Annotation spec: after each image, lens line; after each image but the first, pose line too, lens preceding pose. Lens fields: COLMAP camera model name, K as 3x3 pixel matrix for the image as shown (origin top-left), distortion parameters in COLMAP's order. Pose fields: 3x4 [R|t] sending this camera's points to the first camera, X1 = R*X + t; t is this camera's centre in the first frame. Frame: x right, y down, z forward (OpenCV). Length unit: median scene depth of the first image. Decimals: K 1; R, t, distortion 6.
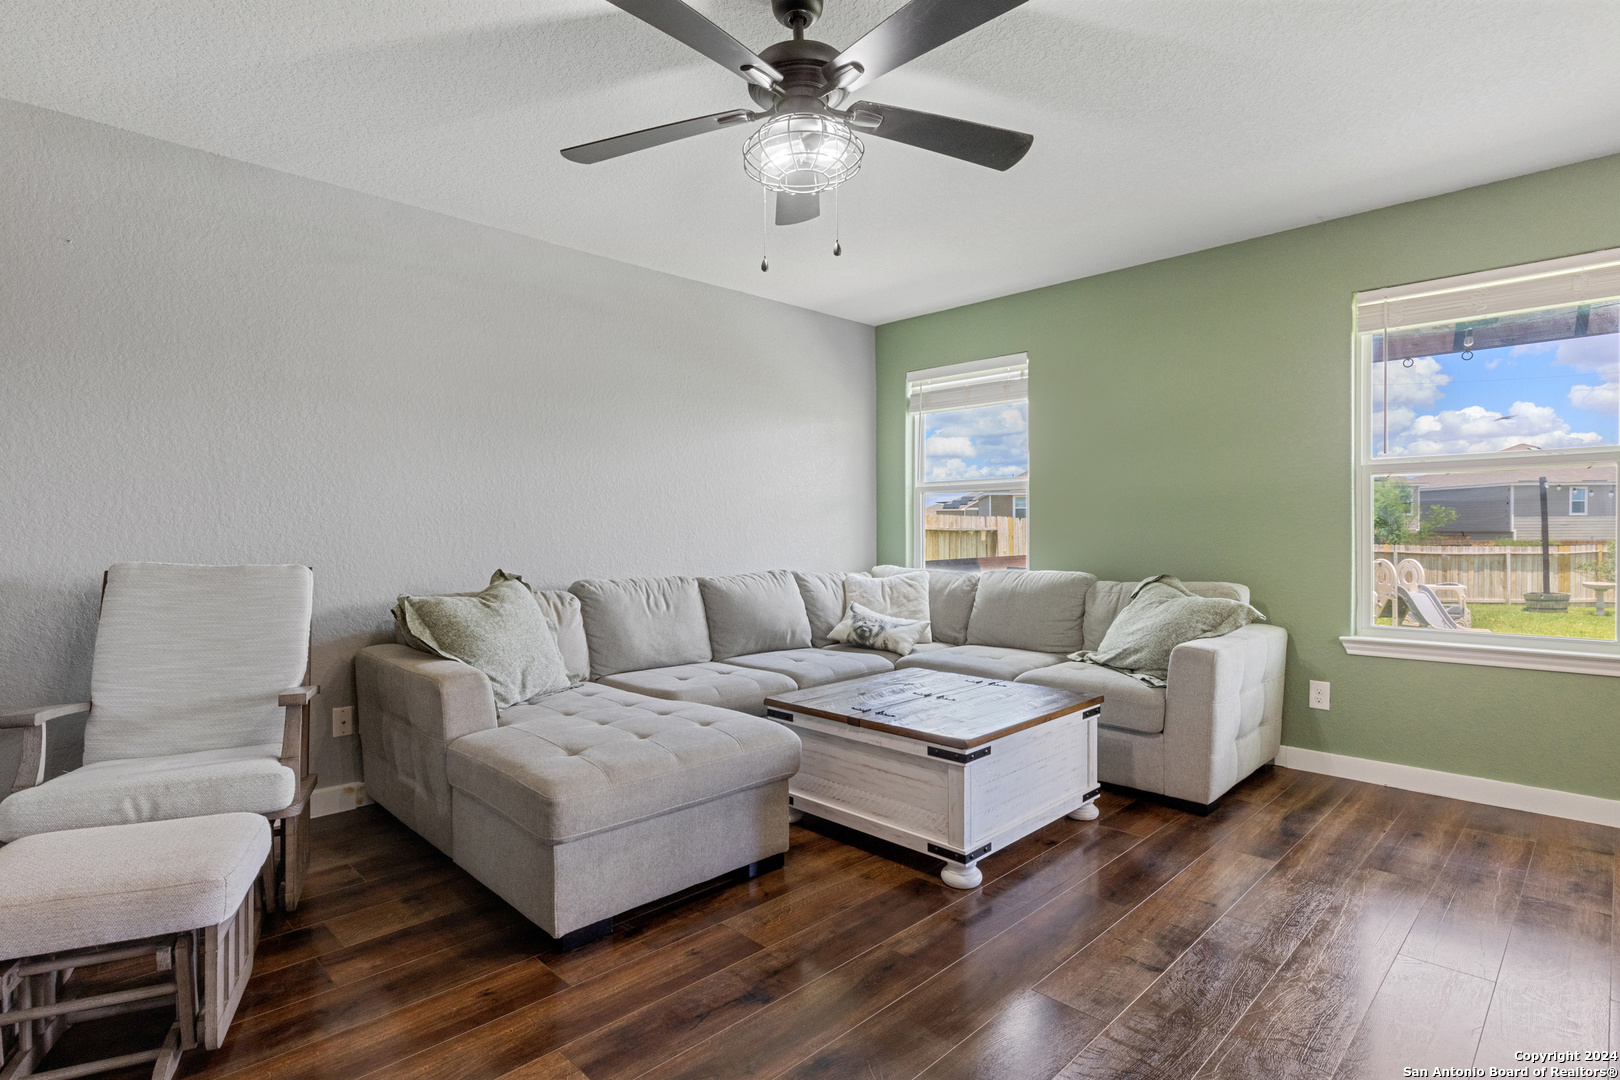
lens RADIAL K [[811.3, 0, 821.3], [0, 811.3, 530.7], [0, 0, 1]] dist [-0.003847, -0.000401]
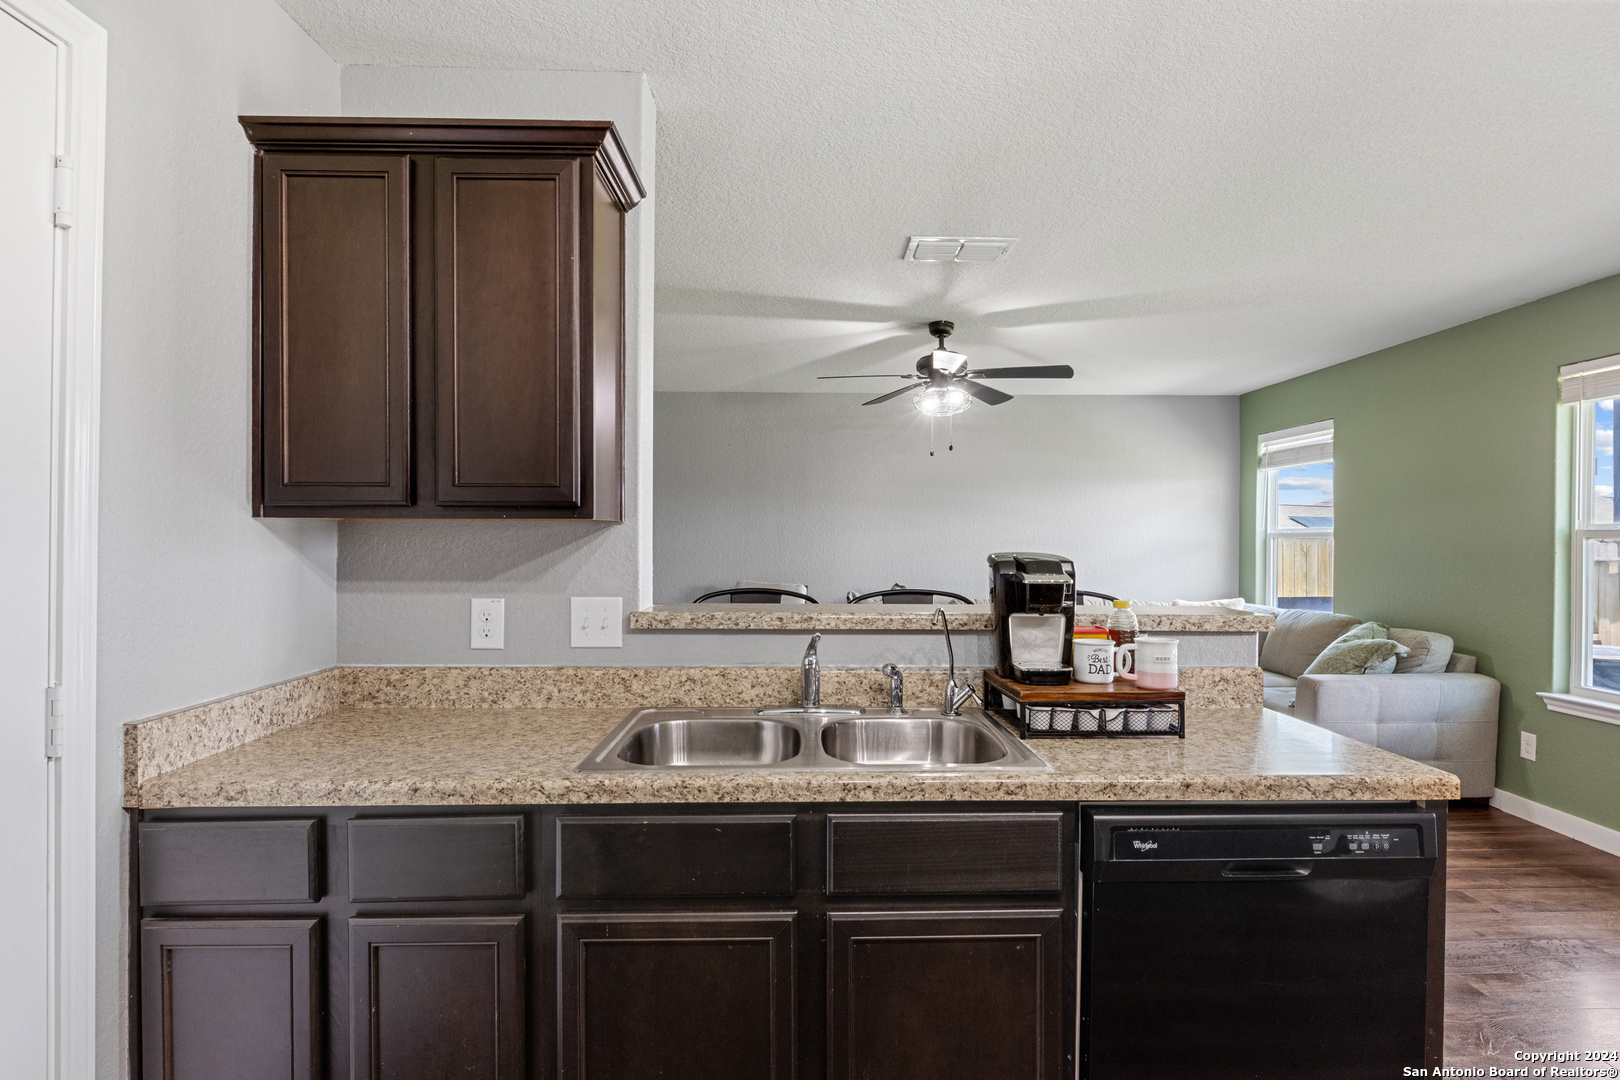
lens RADIAL K [[811.3, 0, 817.4], [0, 811.3, 542.0], [0, 0, 1]] dist [-0.003847, -0.000401]
pose [[0.715310, 0.010035, -0.698736, 0.632723], [-0.006723, 0.999949, 0.007478, -0.061124], [0.698775, -0.000652, 0.715341, -0.377780]]
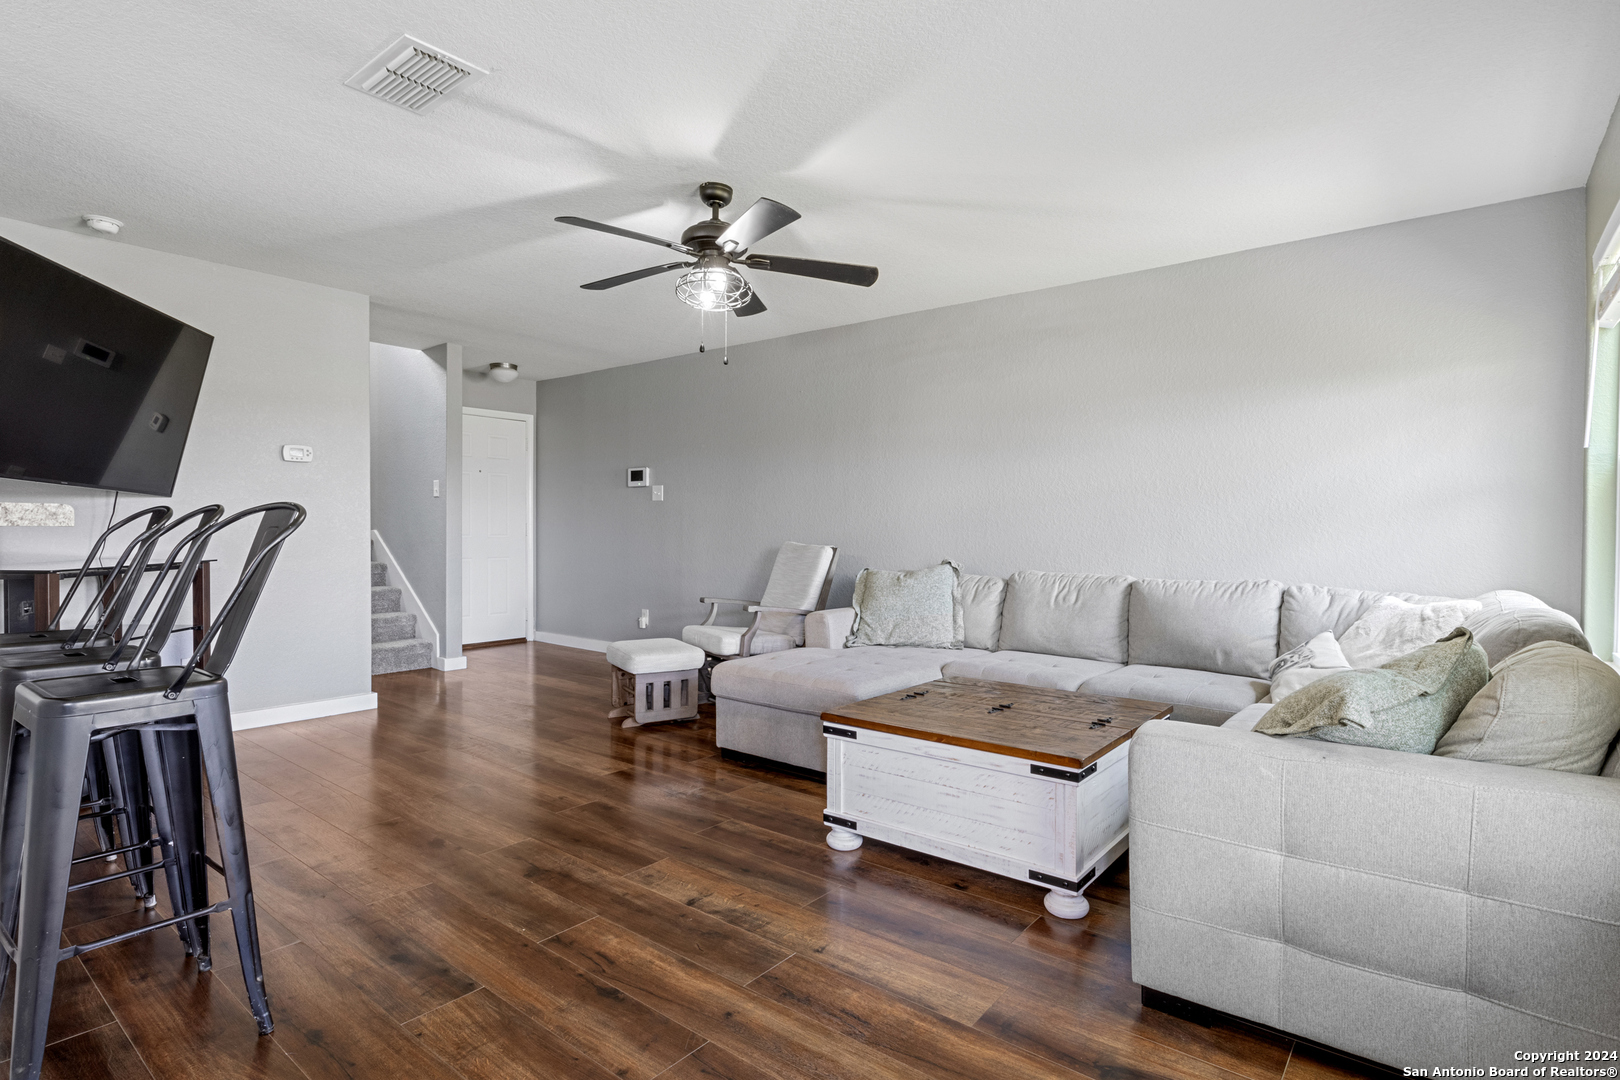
lens RADIAL K [[811.3, 0, 816.3], [0, 811.3, 532.1], [0, 0, 1]] dist [-0.003847, -0.000401]
pose [[0.110227, 0.010586, -0.993850, 0.826861], [-0.005469, 0.999935, 0.010044, -0.005760], [0.993891, 0.004328, 0.110277, 0.542549]]
